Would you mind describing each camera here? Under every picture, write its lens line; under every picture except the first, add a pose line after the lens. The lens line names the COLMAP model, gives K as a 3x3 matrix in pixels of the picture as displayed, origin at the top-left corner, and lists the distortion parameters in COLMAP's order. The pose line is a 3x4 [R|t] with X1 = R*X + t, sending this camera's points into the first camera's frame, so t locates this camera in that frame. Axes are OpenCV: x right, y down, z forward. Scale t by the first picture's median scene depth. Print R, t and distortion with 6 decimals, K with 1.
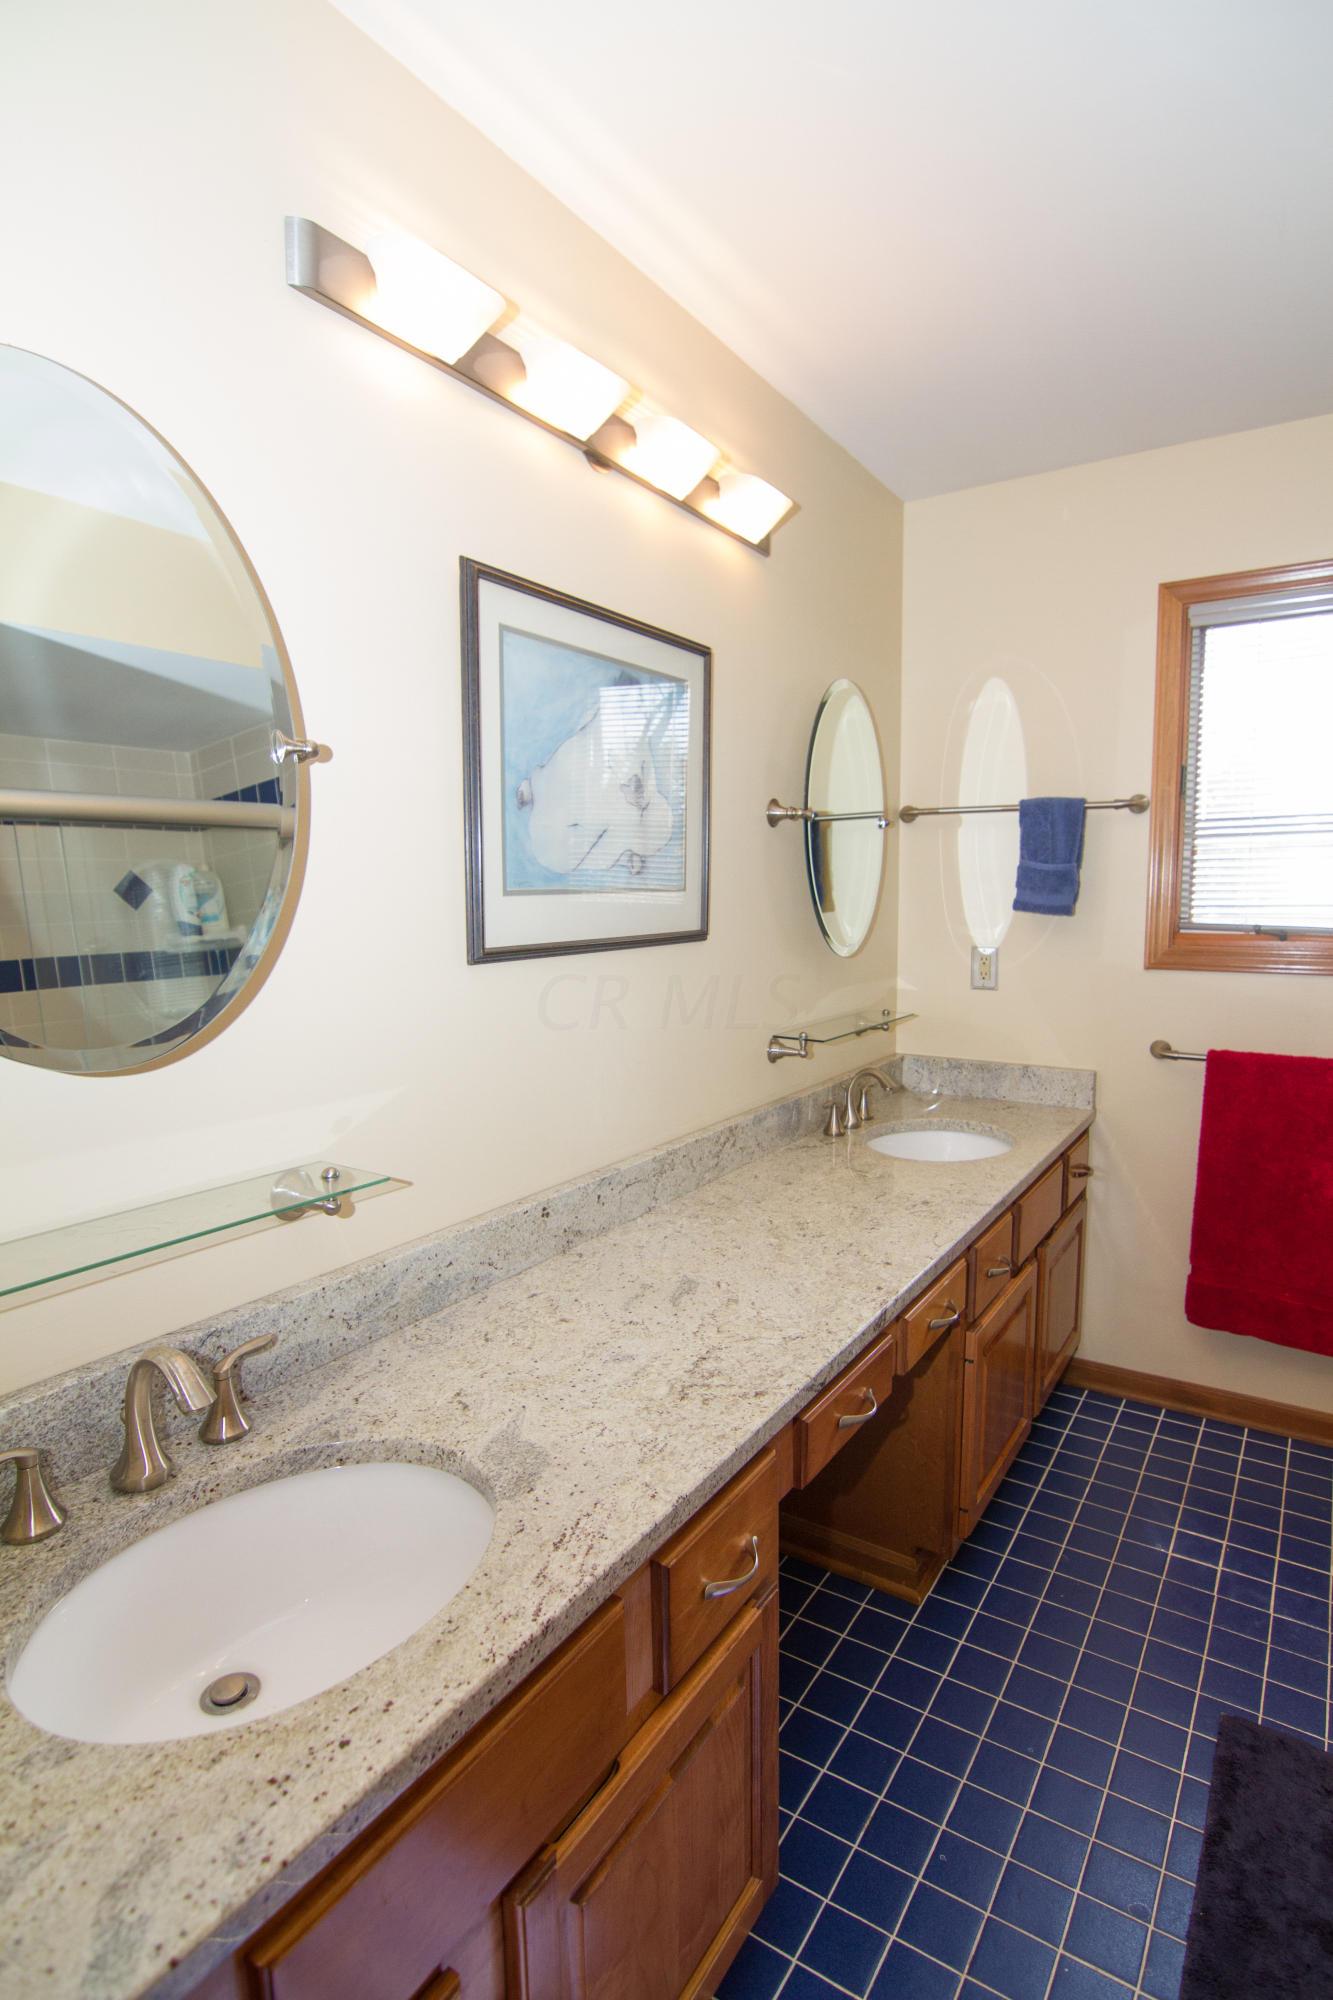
lens RADIAL K [[1013.7, 0, 666.5], [0, 1013.7, 1000.0], [0, 0, 1]] dist [-0.003415, -0.015850]
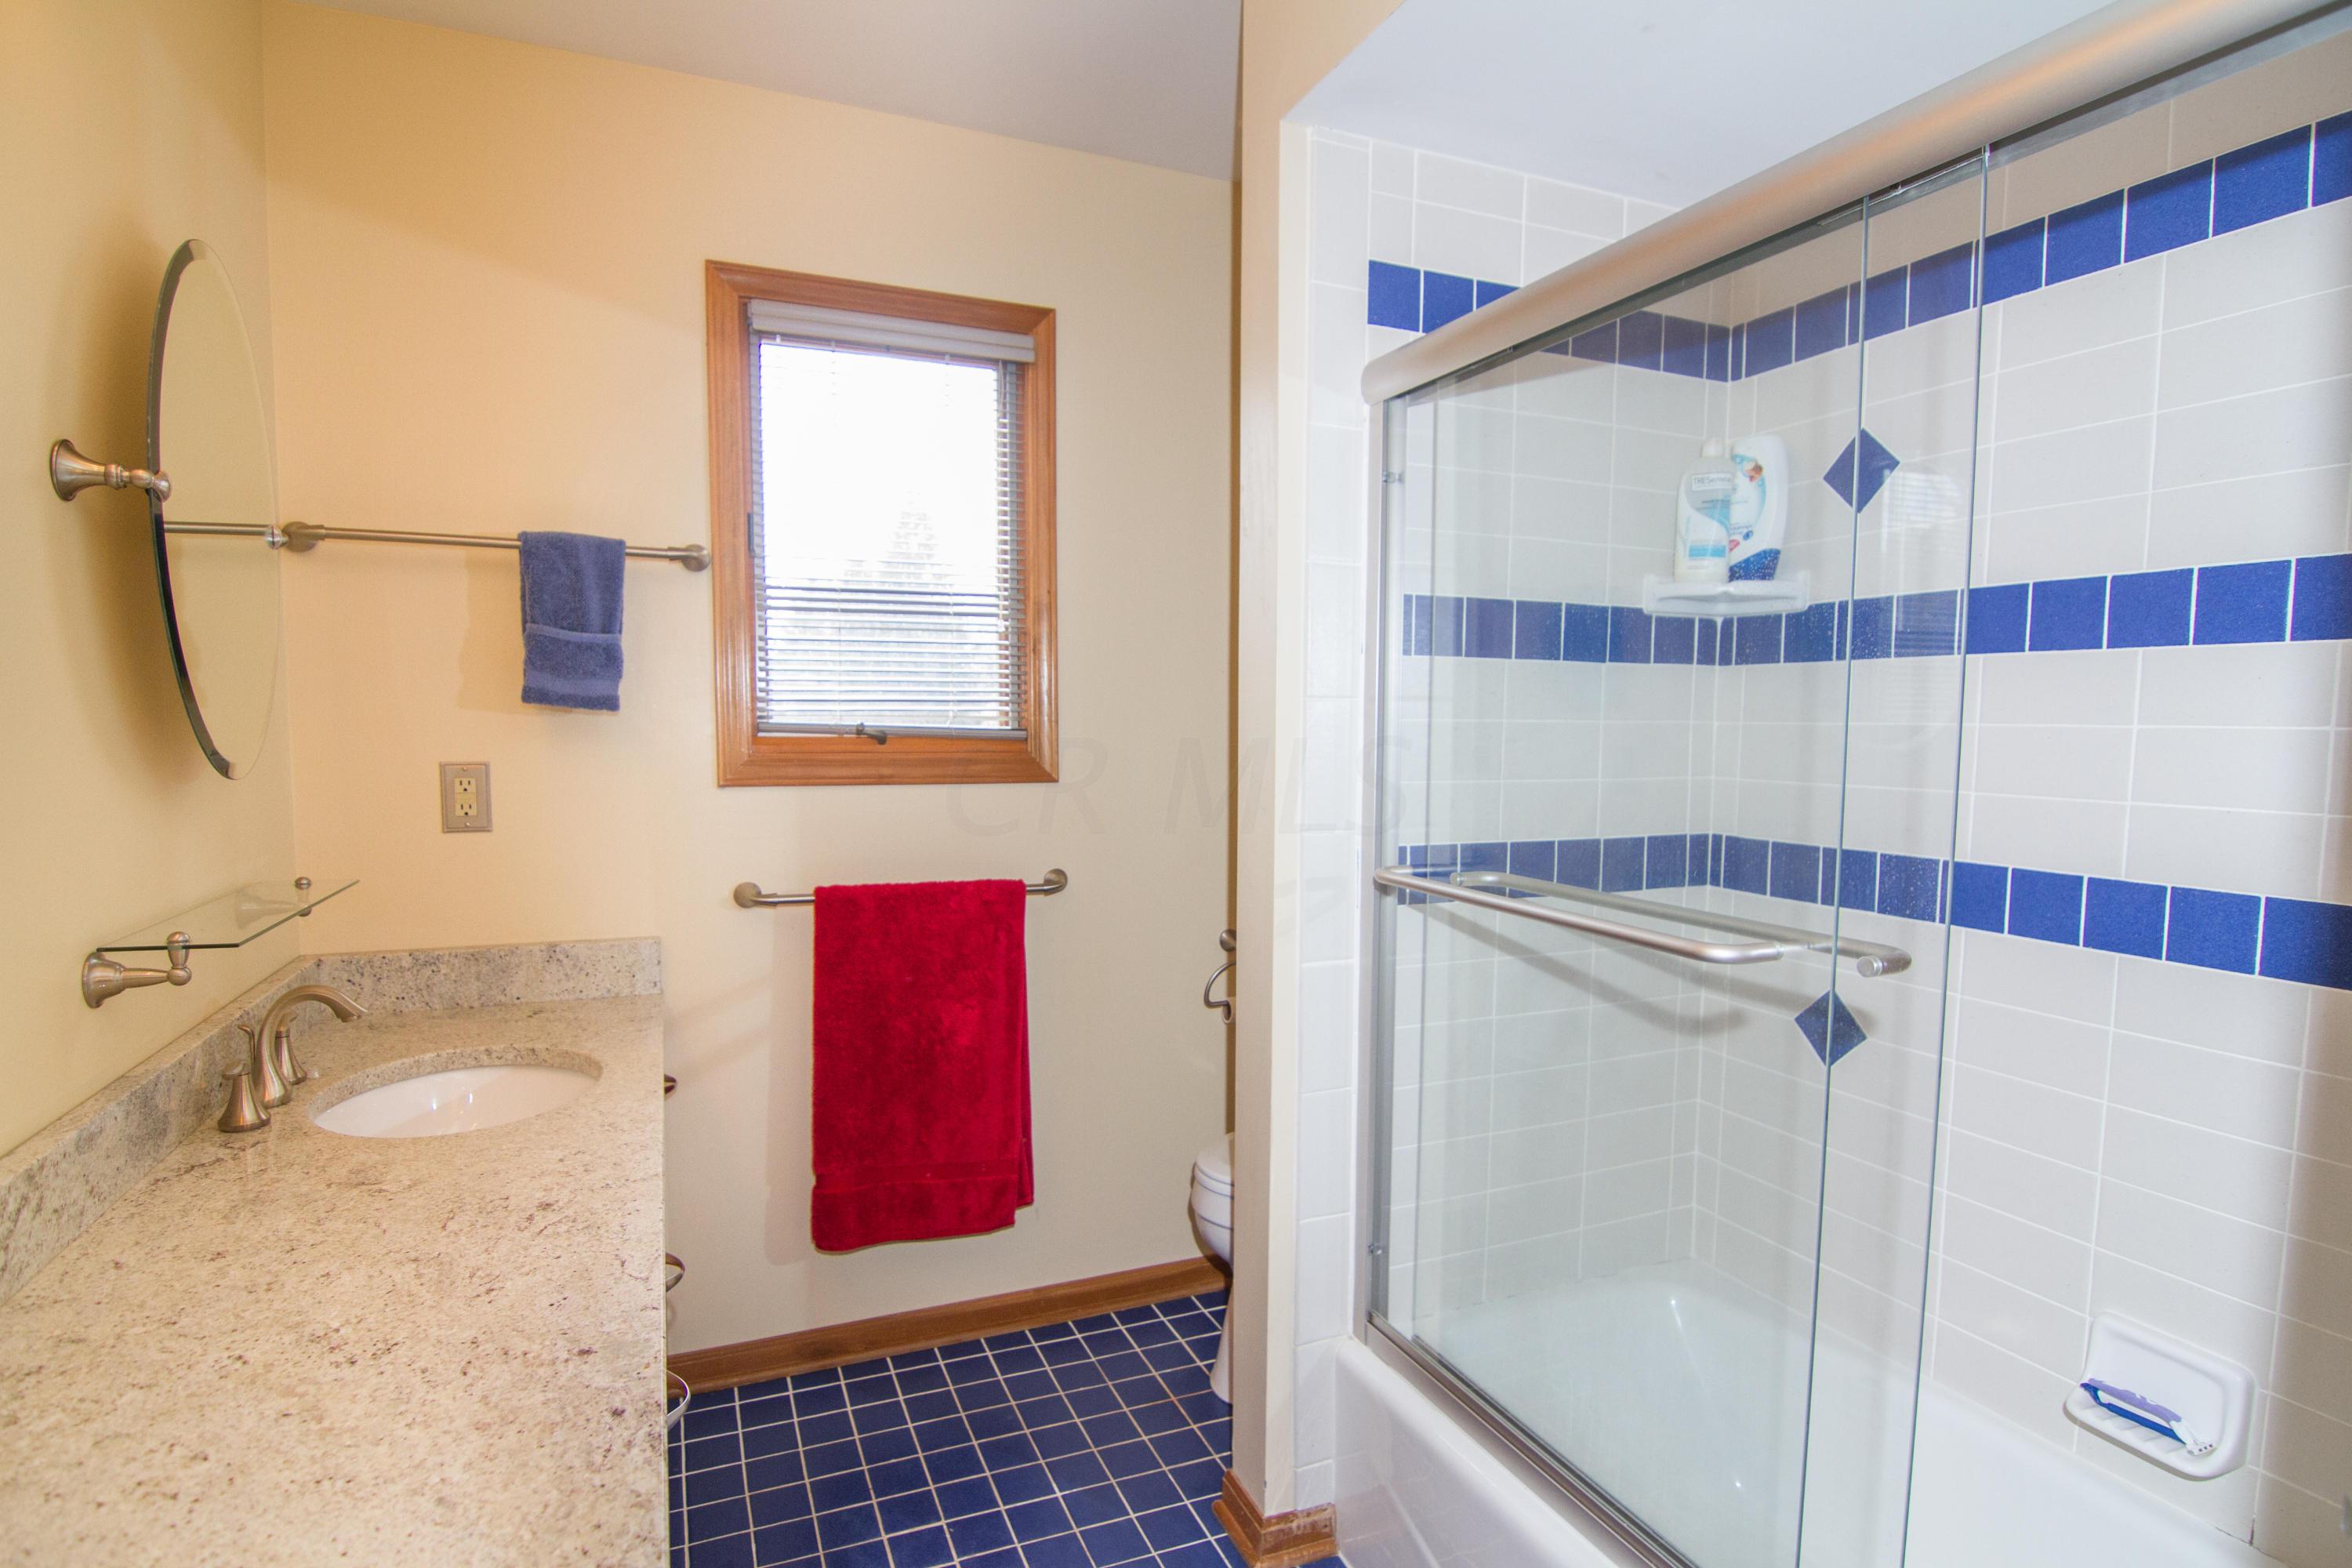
lens RADIAL K [[1192.1, 0, 1169.1], [0, 1192.1, 810.1], [0, 0, 1]] dist [-0.003415, -0.015850]
pose [[0.549417, -0.046326, 0.834263, -0.064726], [0.079024, 0.996867, 0.003312, 0.008977], [-0.831803, 0.064107, 0.551356, 0.271127]]
